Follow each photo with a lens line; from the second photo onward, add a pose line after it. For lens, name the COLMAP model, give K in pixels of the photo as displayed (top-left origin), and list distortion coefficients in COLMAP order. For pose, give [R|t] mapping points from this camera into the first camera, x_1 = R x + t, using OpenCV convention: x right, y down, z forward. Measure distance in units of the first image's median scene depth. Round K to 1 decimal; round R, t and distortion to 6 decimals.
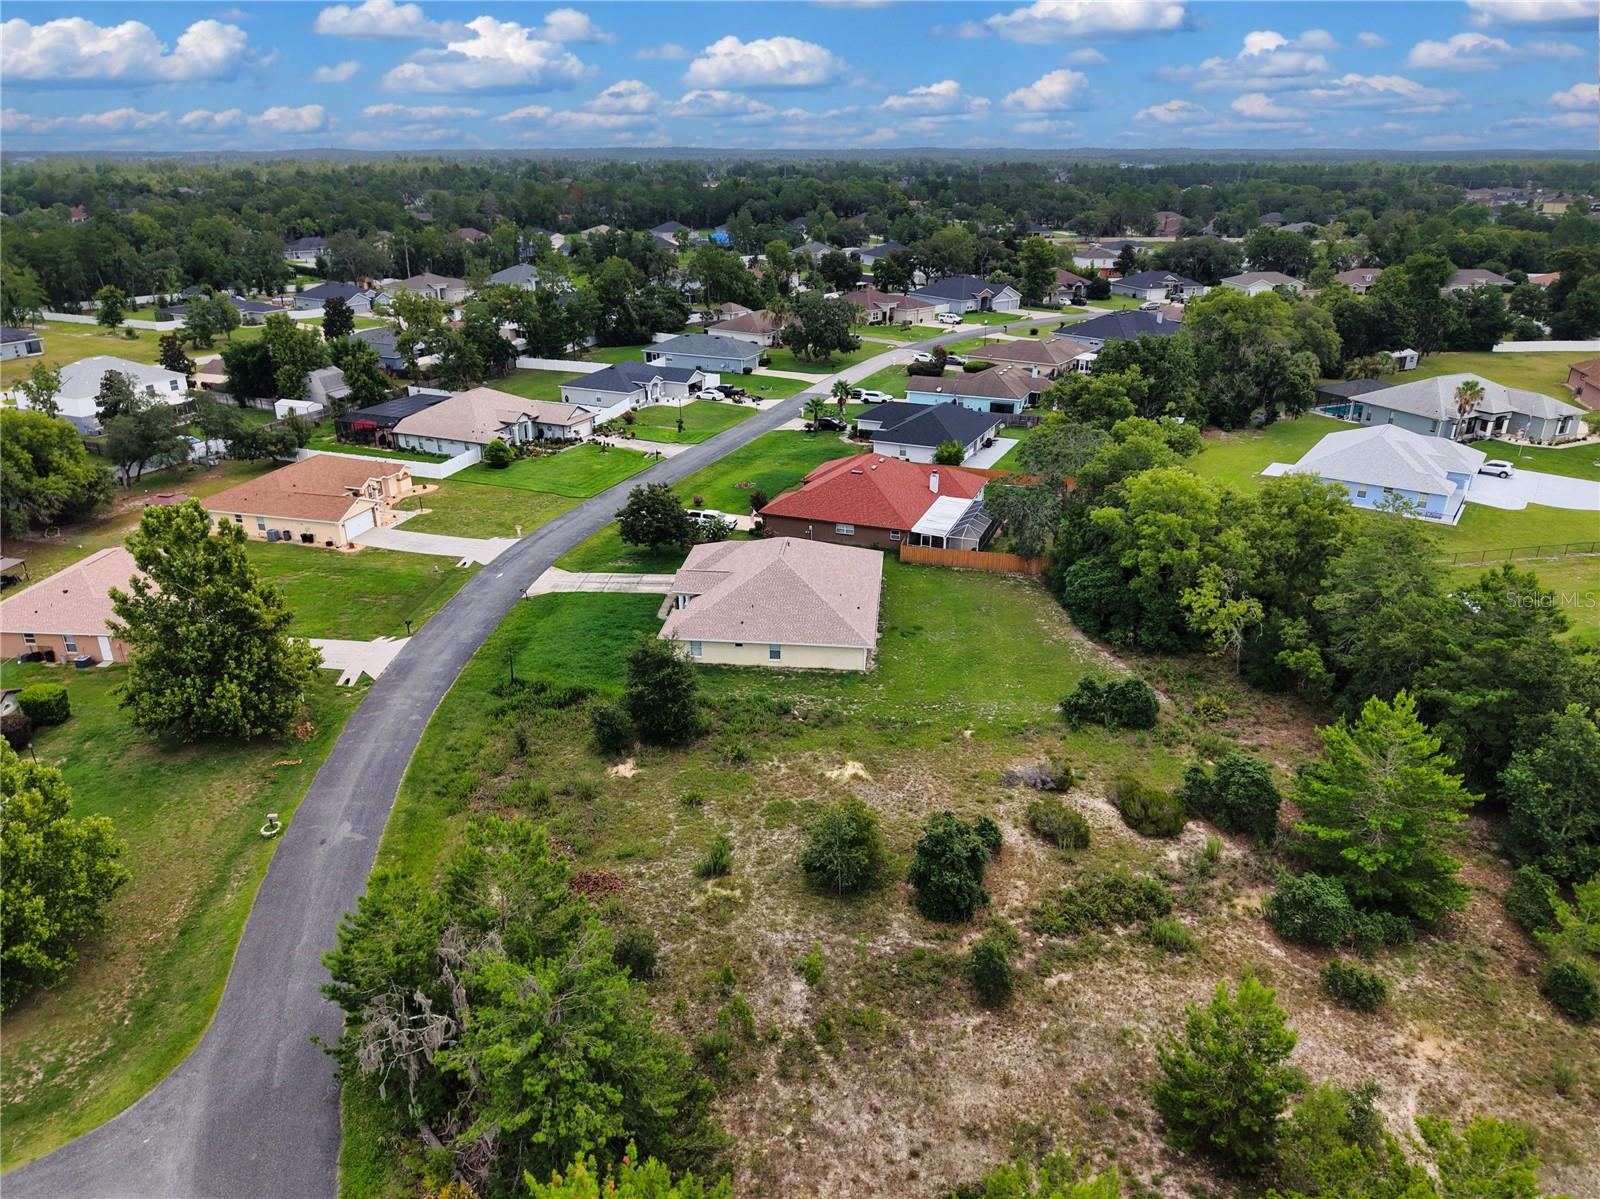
lens RADIAL K [[1064.0, 0, 800.0], [0, 1064.0, 599.5], [0, 0, 1]] dist [0.020901, -0.005490]
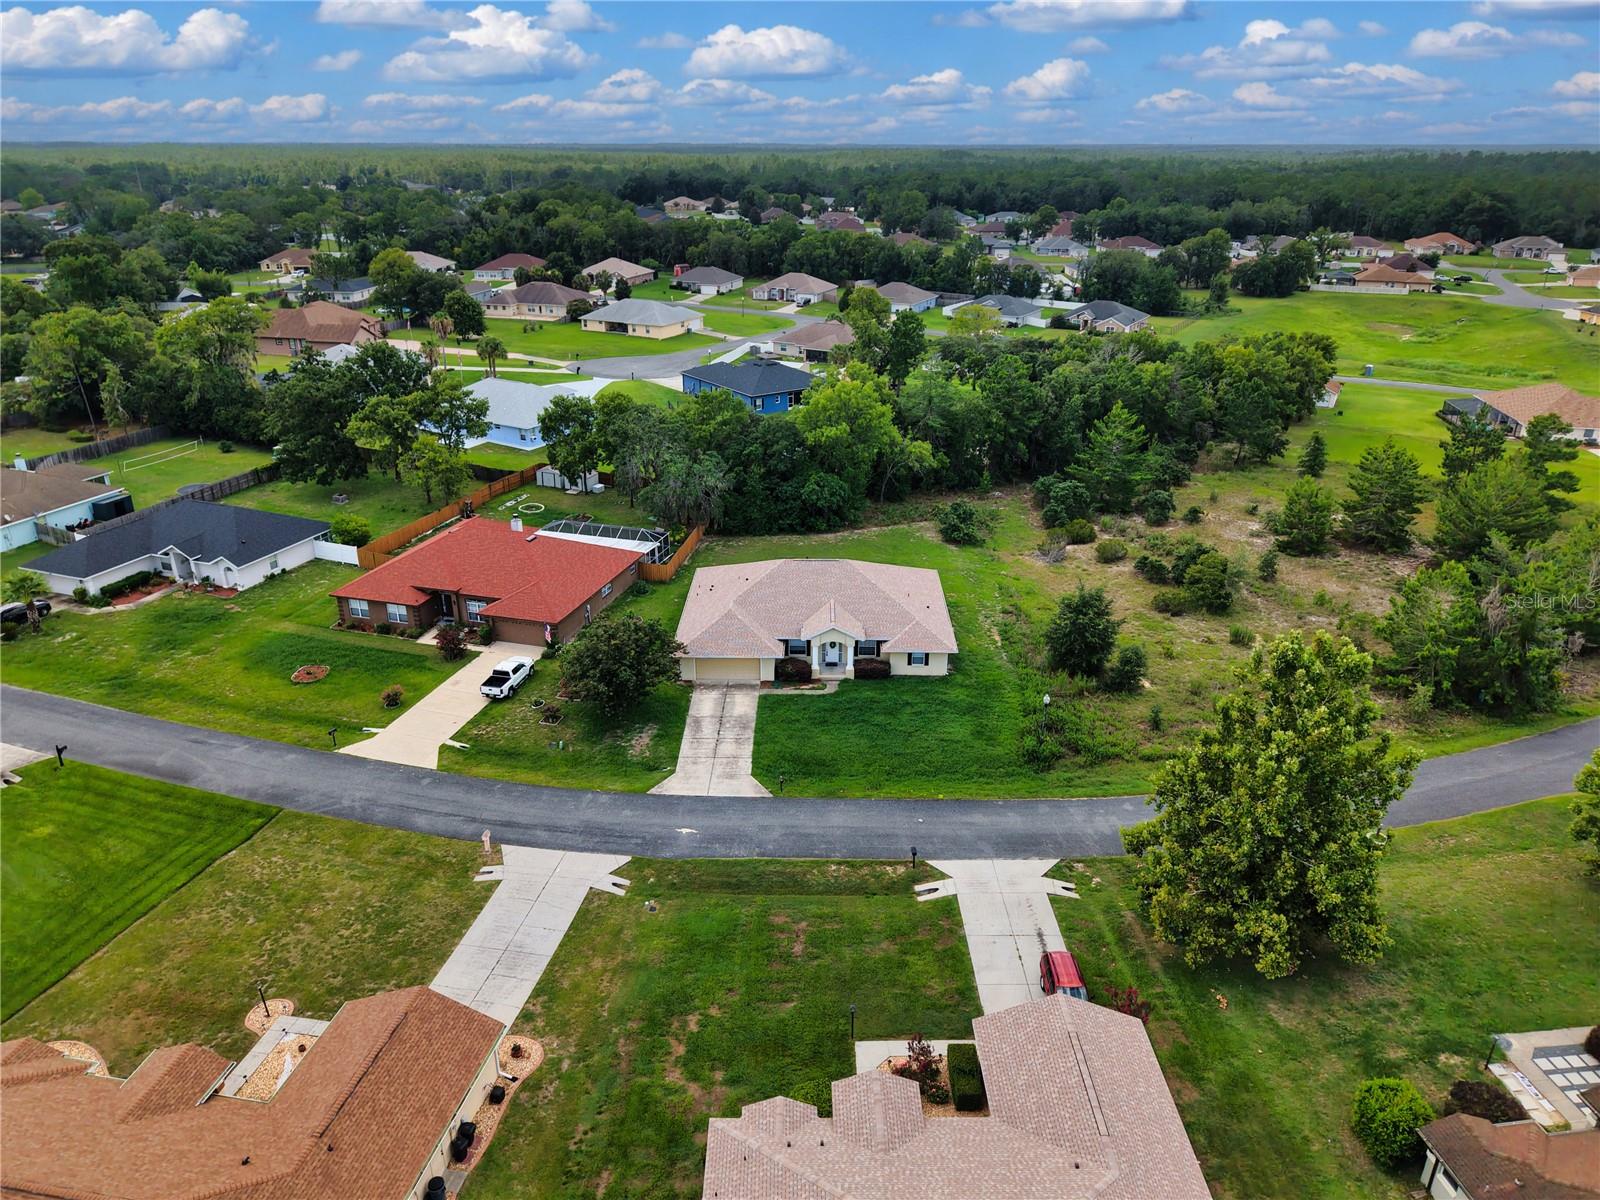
lens RADIAL K [[1064.0, 0, 800.0], [0, 1064.0, 600.0], [0, 0, 1]] dist [0.020901, -0.005490]
pose [[-0.072972, -0.388482, 0.918562, -0.811442], [0.383523, 0.839266, 0.385413, -0.351823], [-0.920644, 0.380414, 0.087748, 0.843299]]
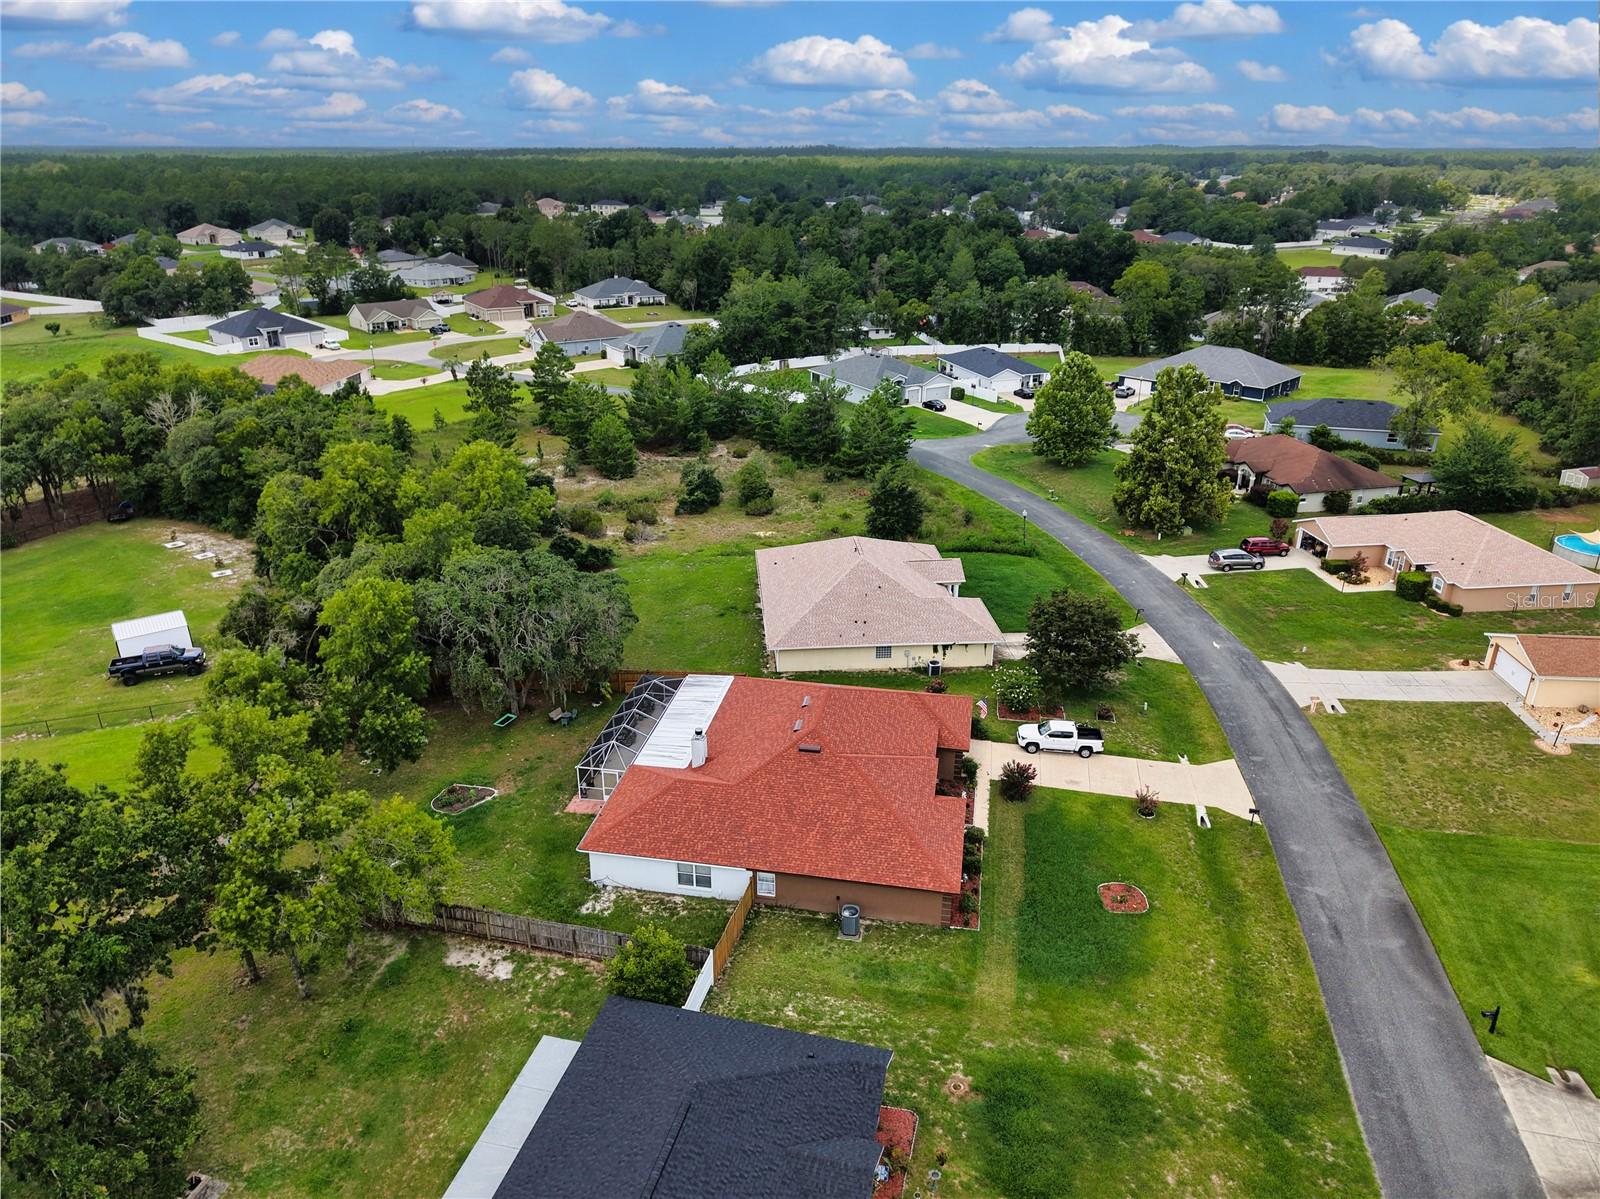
lens RADIAL K [[1117.9, 0, 804.9], [0, 1117.9, 597.2], [0, 0, 1]] dist [0.008429, -0.005456]
pose [[-0.982324, 0.075648, -0.171224, 0.185178], [-0.067058, 0.711786, 0.699188, -0.649880], [0.174767, 0.698311, -0.694132, 1.543543]]
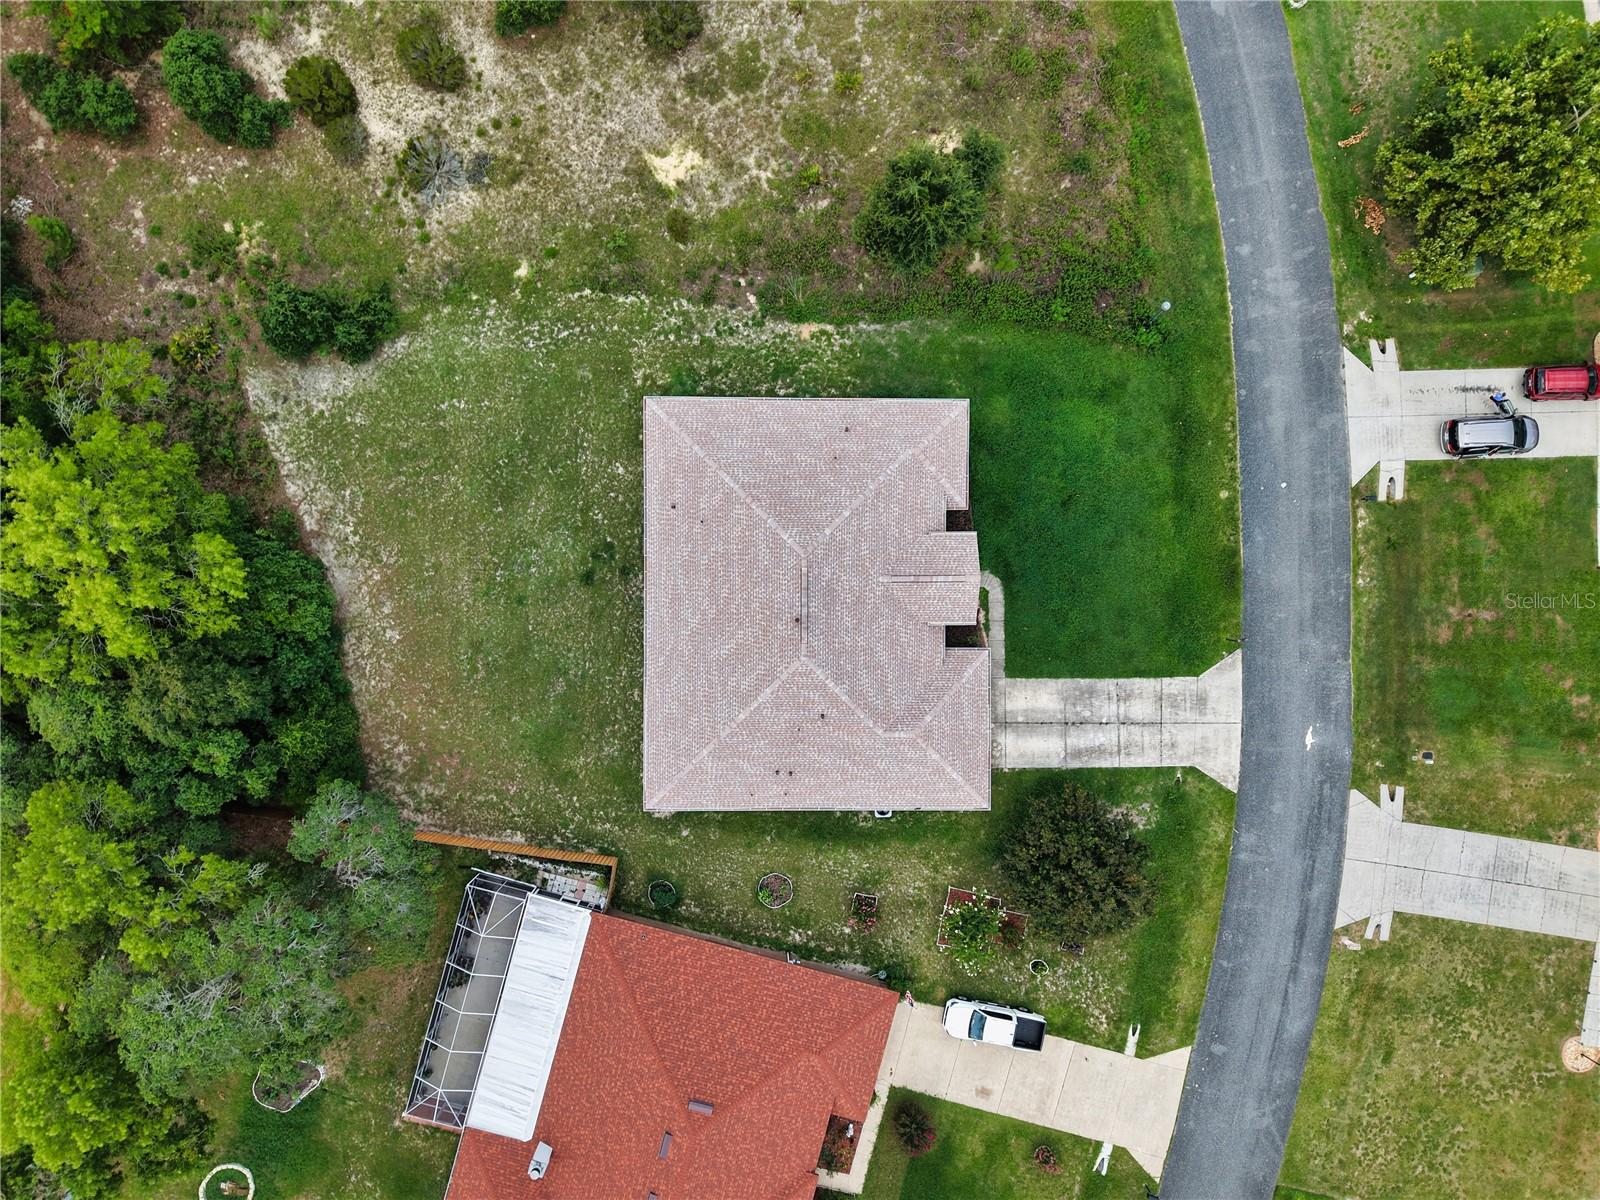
lens RADIAL K [[1117.9, 0, 804.9], [0, 1117.9, 597.7], [0, 0, 1]] dist [0.008429, -0.005456]
pose [[-0.995312, 0.094713, -0.019575, -0.005746], [-0.055798, -0.397034, 0.916106, -0.537967], [0.078995, 0.912904, 0.400458, 0.673573]]
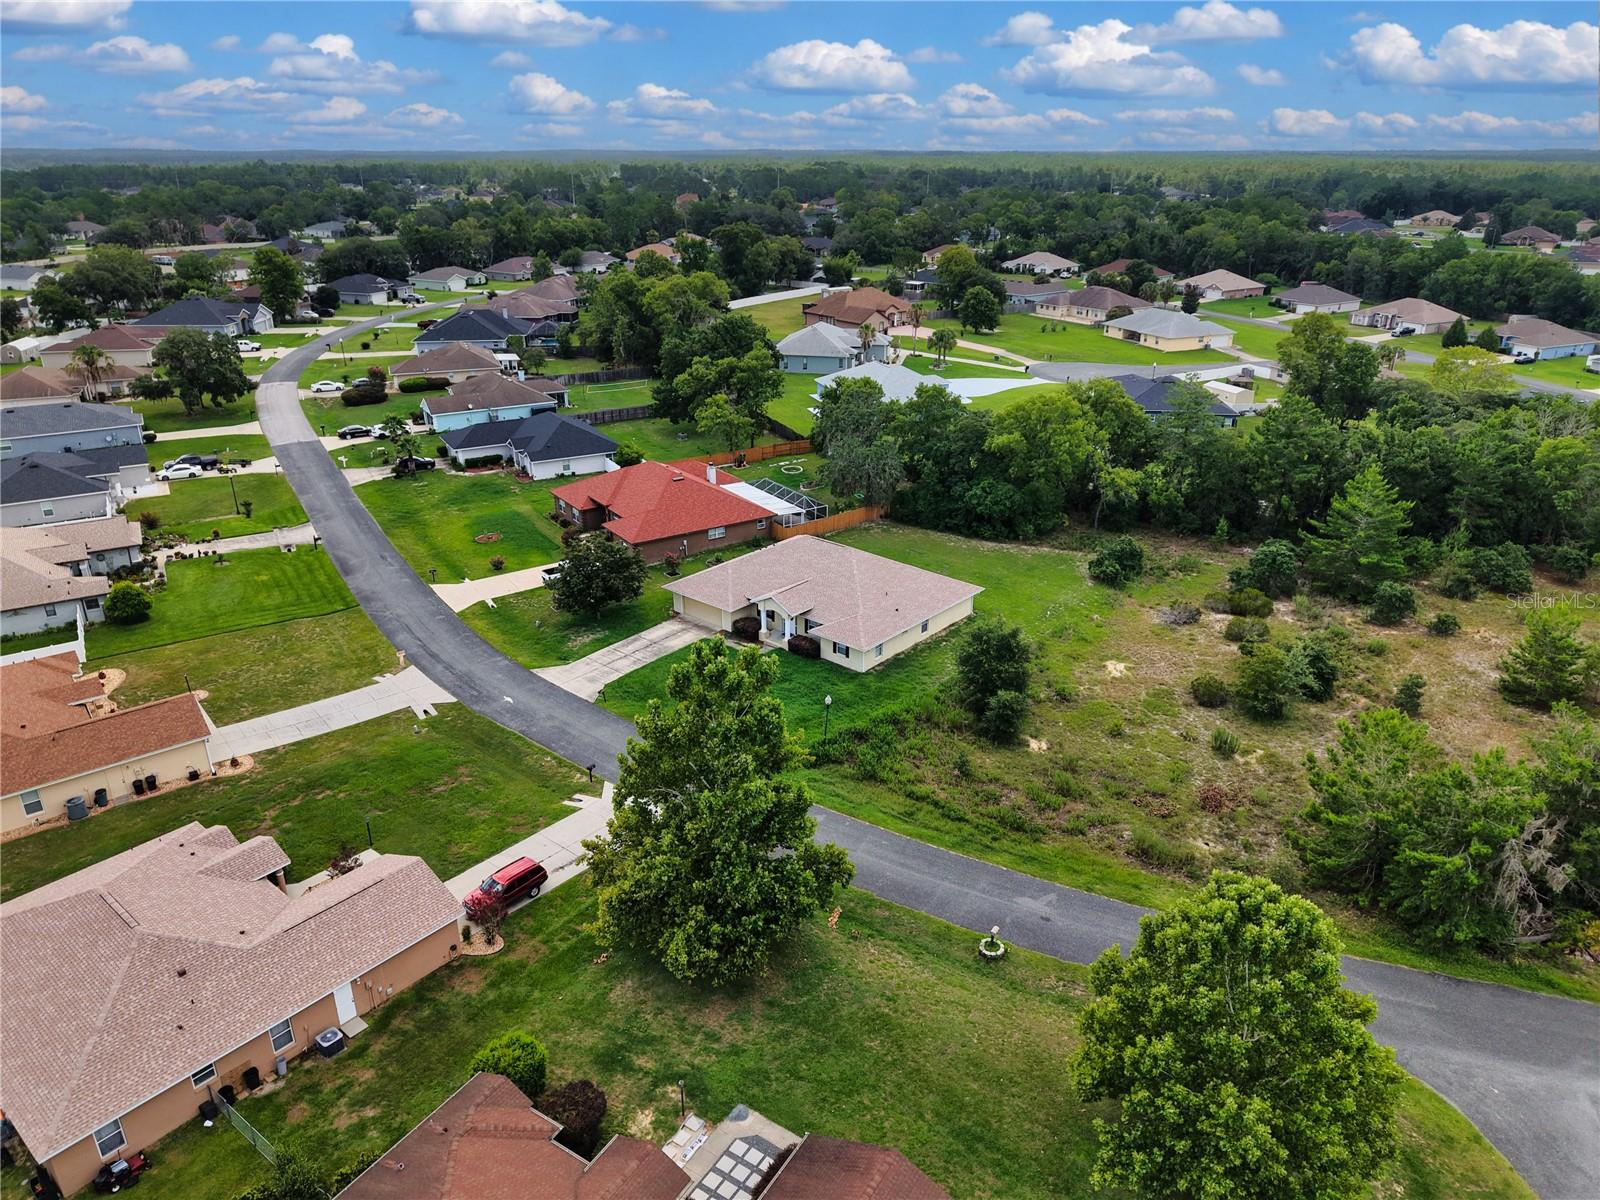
lens RADIAL K [[1058.5, 0, 804.4], [0, 1058.5, 597.1], [0, 0, 1]] dist [0.004658, -0.002713]
pose [[0.578055, -0.313323, 0.753447, -0.719695], [0.313585, 0.937738, 0.149374, -0.140924], [-0.753337, 0.149923, 0.640317, 0.340994]]
